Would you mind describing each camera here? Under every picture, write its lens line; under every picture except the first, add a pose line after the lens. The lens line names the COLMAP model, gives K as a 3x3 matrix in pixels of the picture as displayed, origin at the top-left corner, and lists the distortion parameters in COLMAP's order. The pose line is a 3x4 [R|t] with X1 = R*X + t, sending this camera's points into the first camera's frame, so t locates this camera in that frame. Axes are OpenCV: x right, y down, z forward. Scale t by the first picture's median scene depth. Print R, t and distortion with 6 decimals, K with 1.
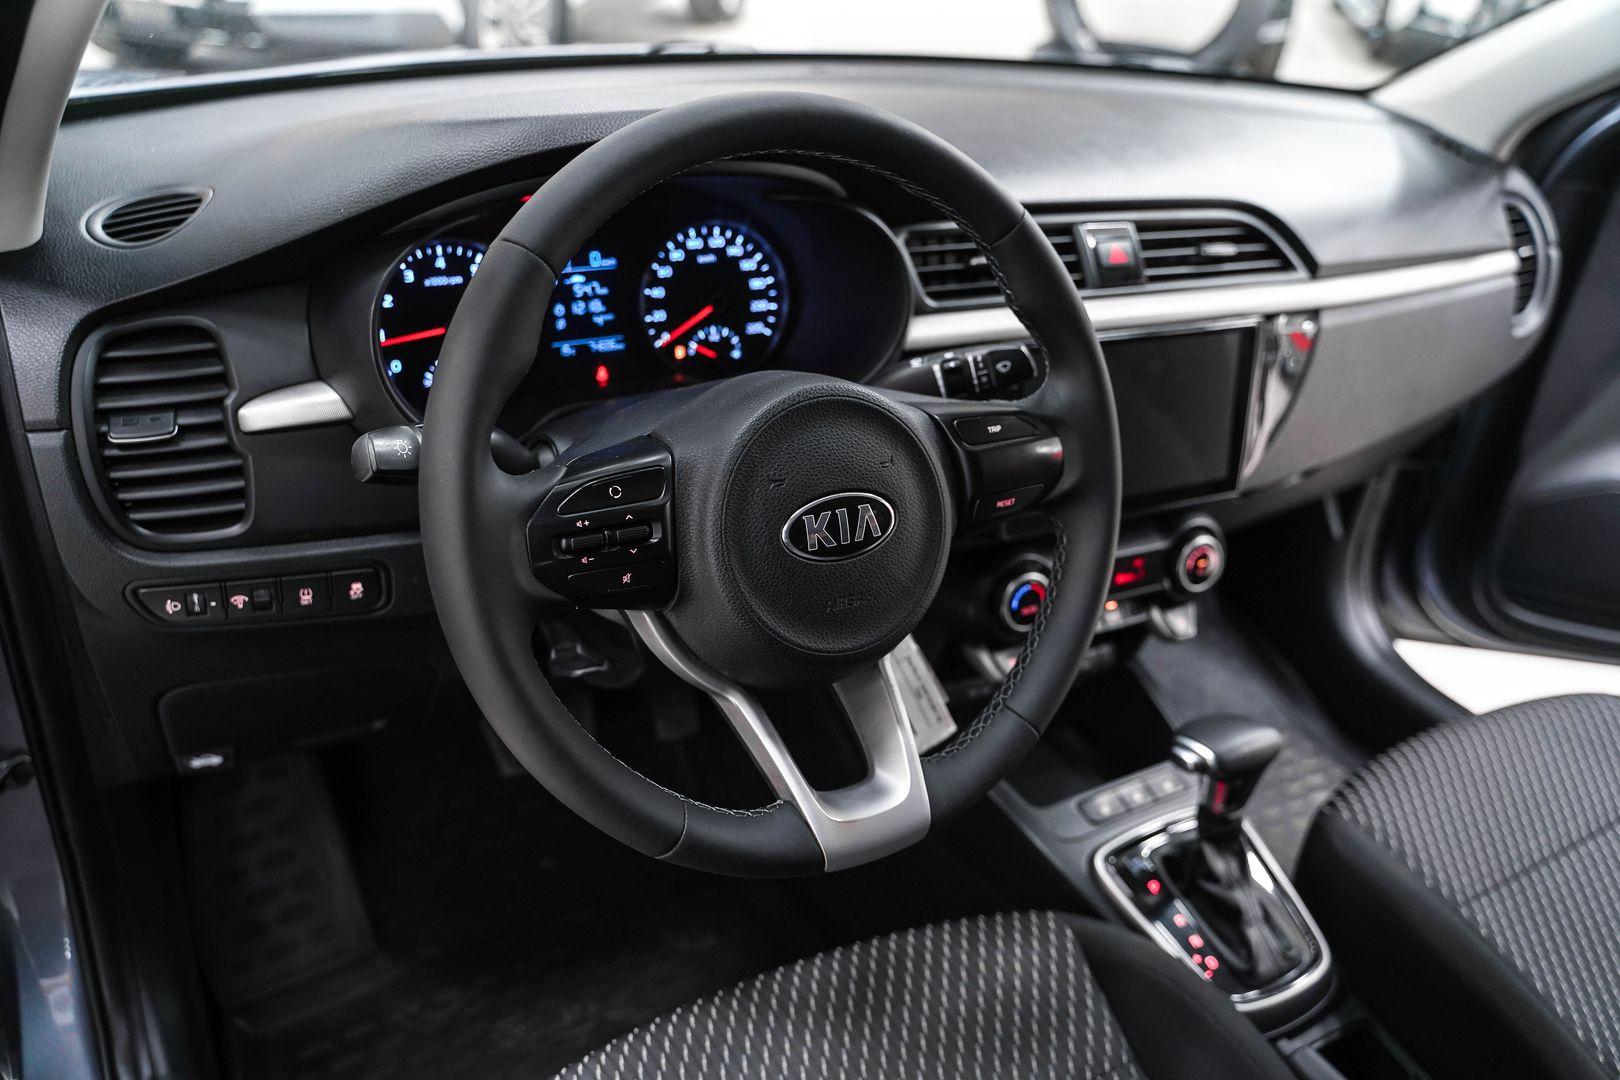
lens RADIAL K [[1314.3, 0, 803.9], [0, 1314.3, 528.7], [0, 0, 1]] dist [-0.114662, 0.093655]
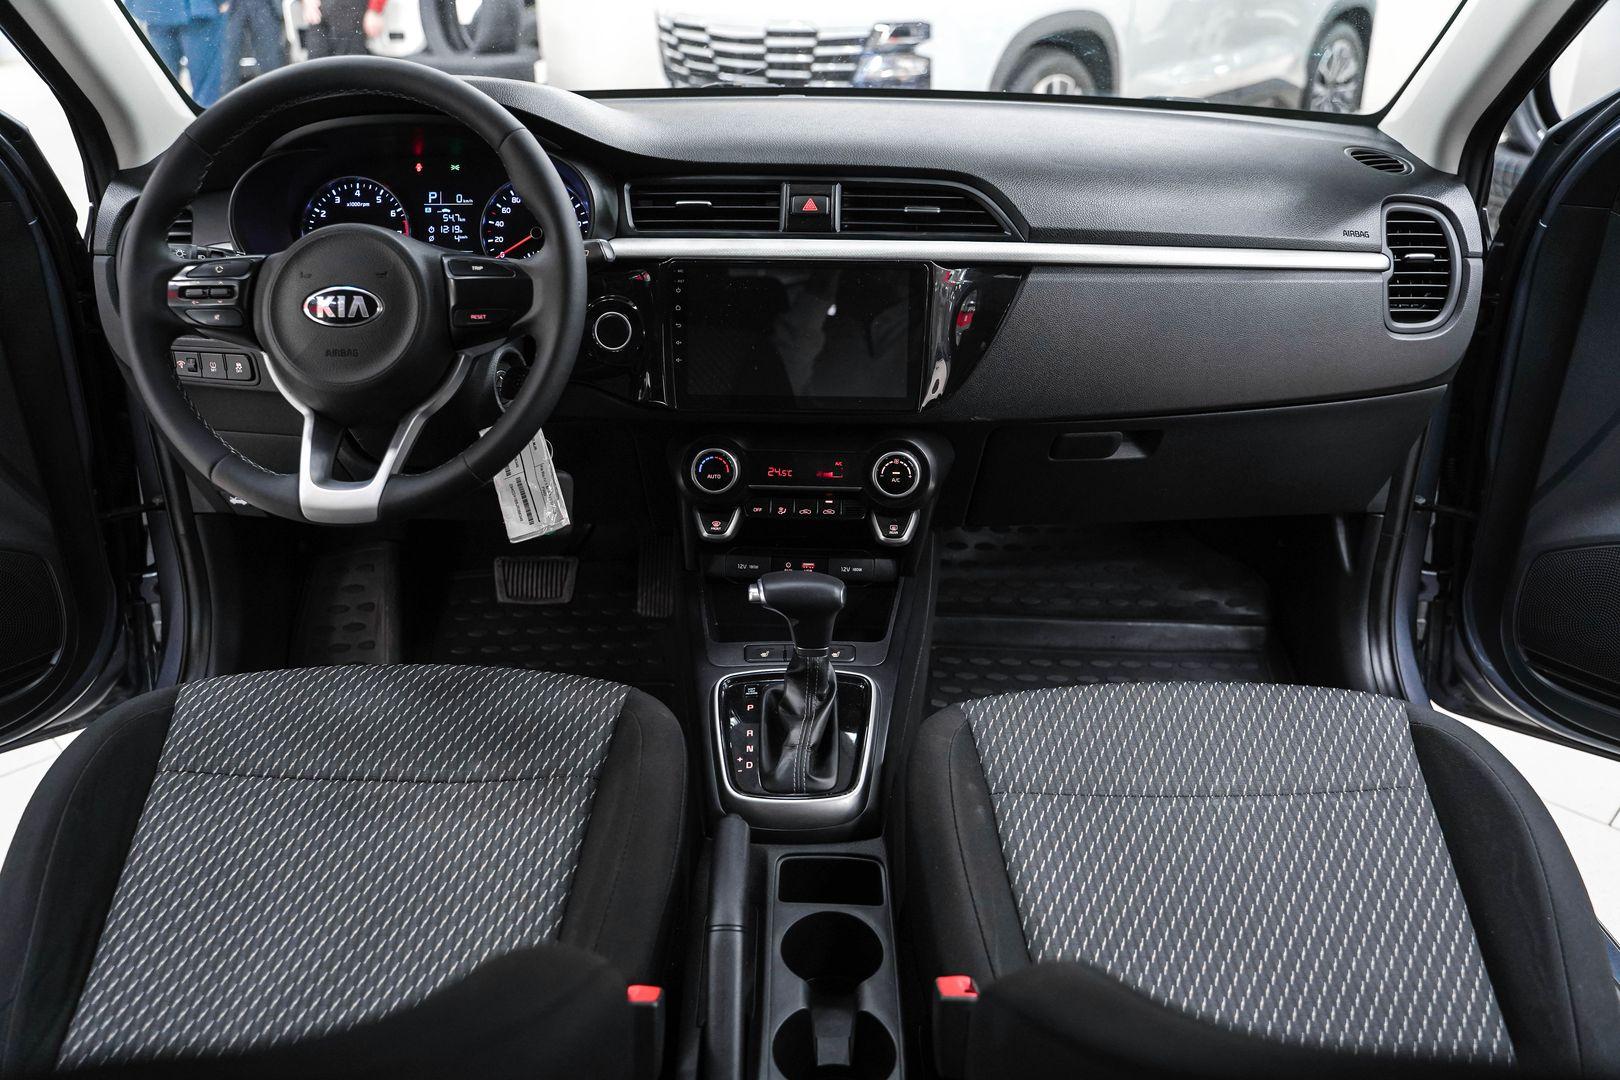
lens RADIAL K [[1314.3, 0, 803.9], [0, 1314.3, 528.7], [0, 0, 1]] dist [-0.114662, 0.093655]
pose [[0.866063, 0.126167, -0.483753, 0.942669], [-0.175421, 0.982799, -0.057732, 0.184006], [0.468148, 0.134860, 0.873298, -0.080696]]
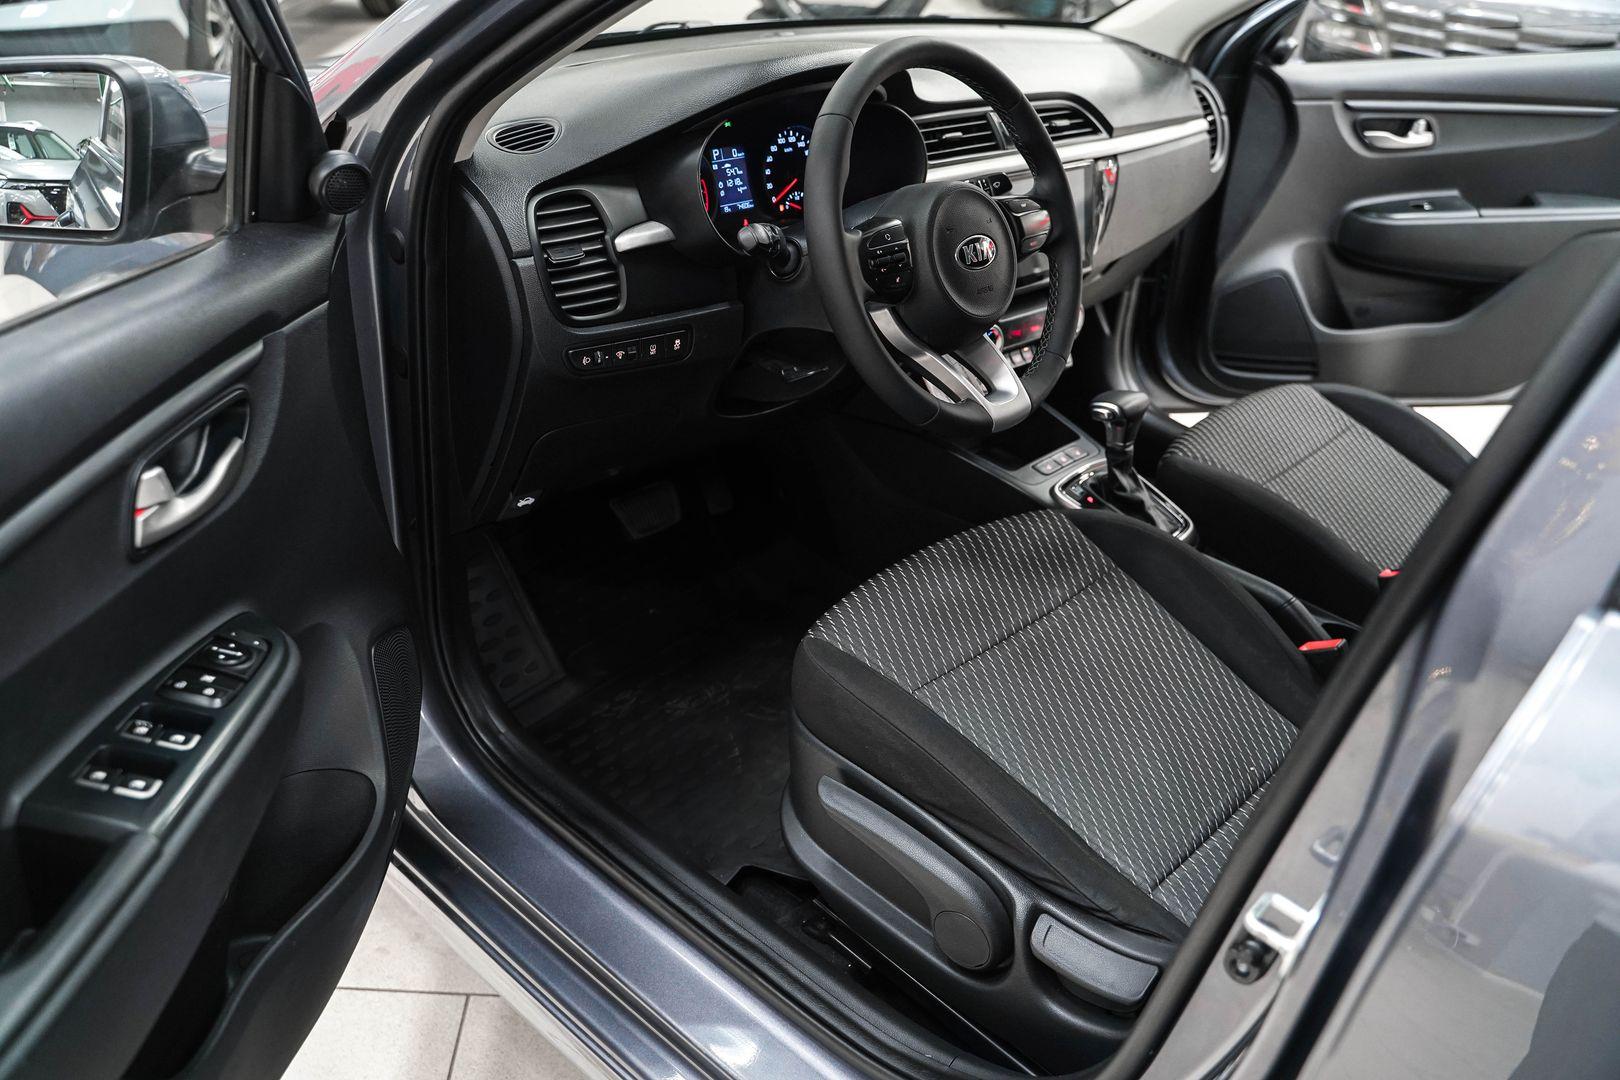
lens RADIAL K [[1311.9, 0, 809.0], [0, 1311.9, 499.0], [0, 0, 1]] dist [-0.096941, 0.002402]
pose [[0.957983, -0.153581, 0.242240, -0.517924], [0.153984, 0.987920, 0.017390, 0.202530], [-0.241985, 0.020642, 0.970060, -0.582972]]
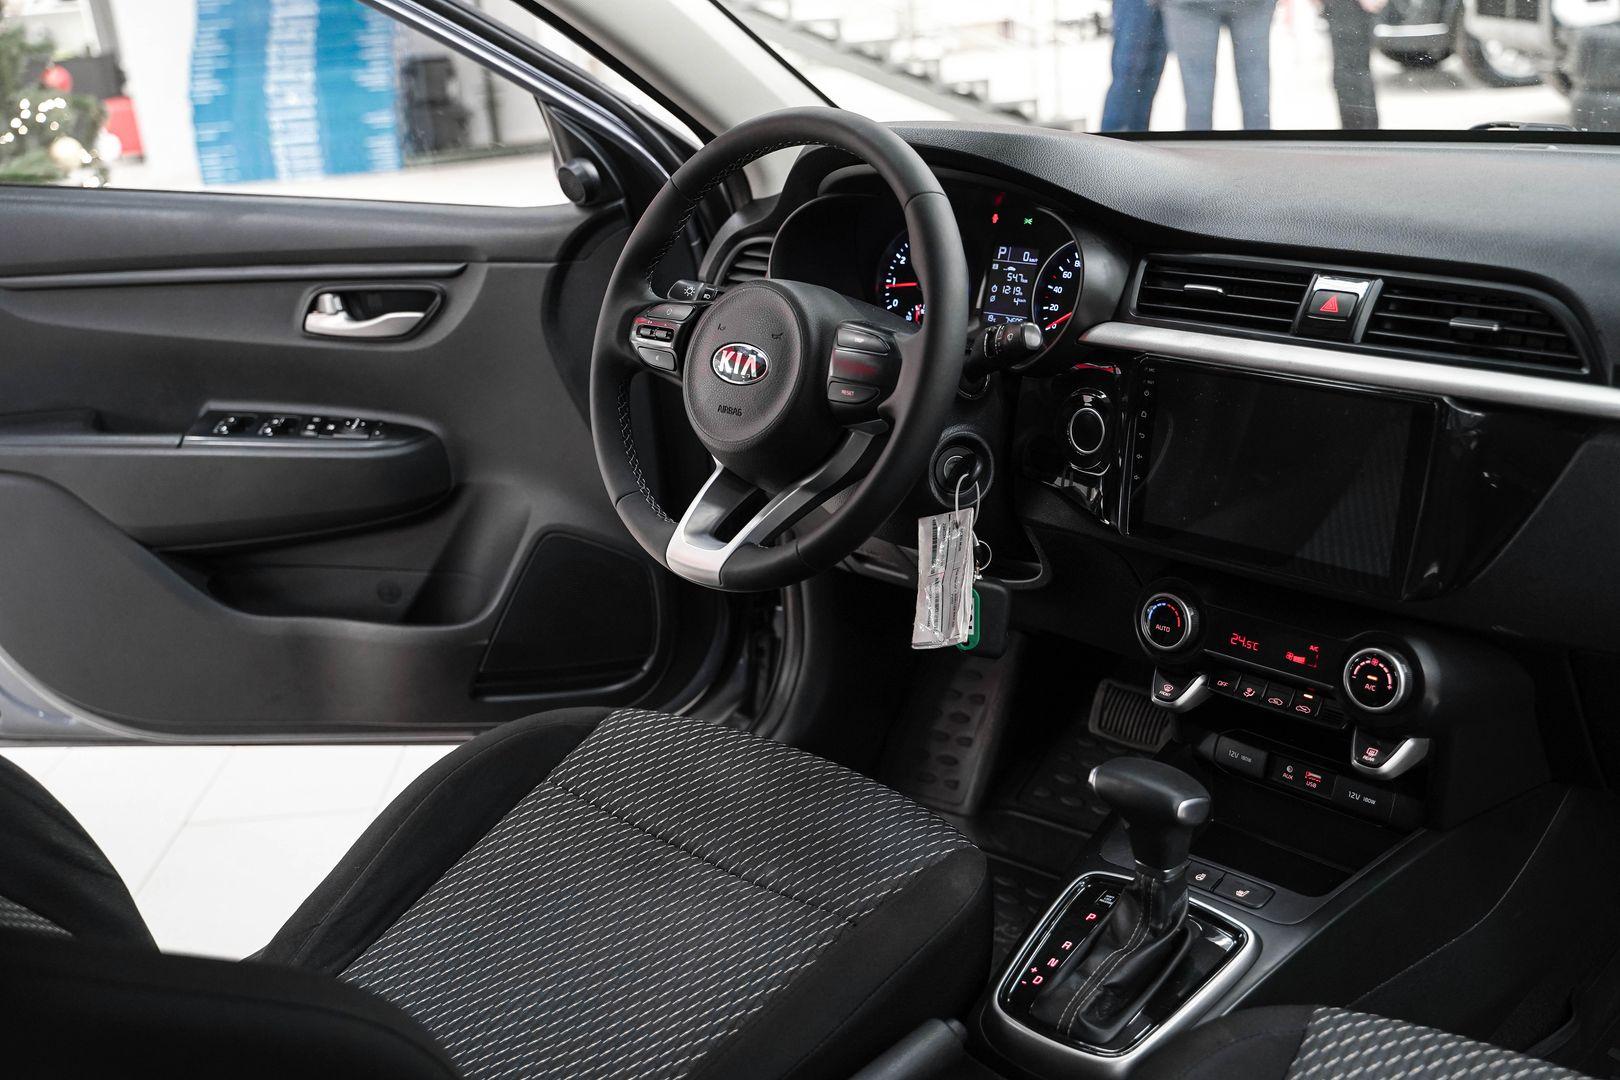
lens RADIAL K [[1699.5, 0, 812.0], [0, 1699.5, 531.7], [0, 0, 1]] dist [-0.025467, 0.049291]
pose [[0.265968, 0.216657, -0.939319, 1.428109], [-0.378839, 0.919508, 0.104819, -0.045680], [0.886421, 0.327972, 0.326638, 0.322087]]
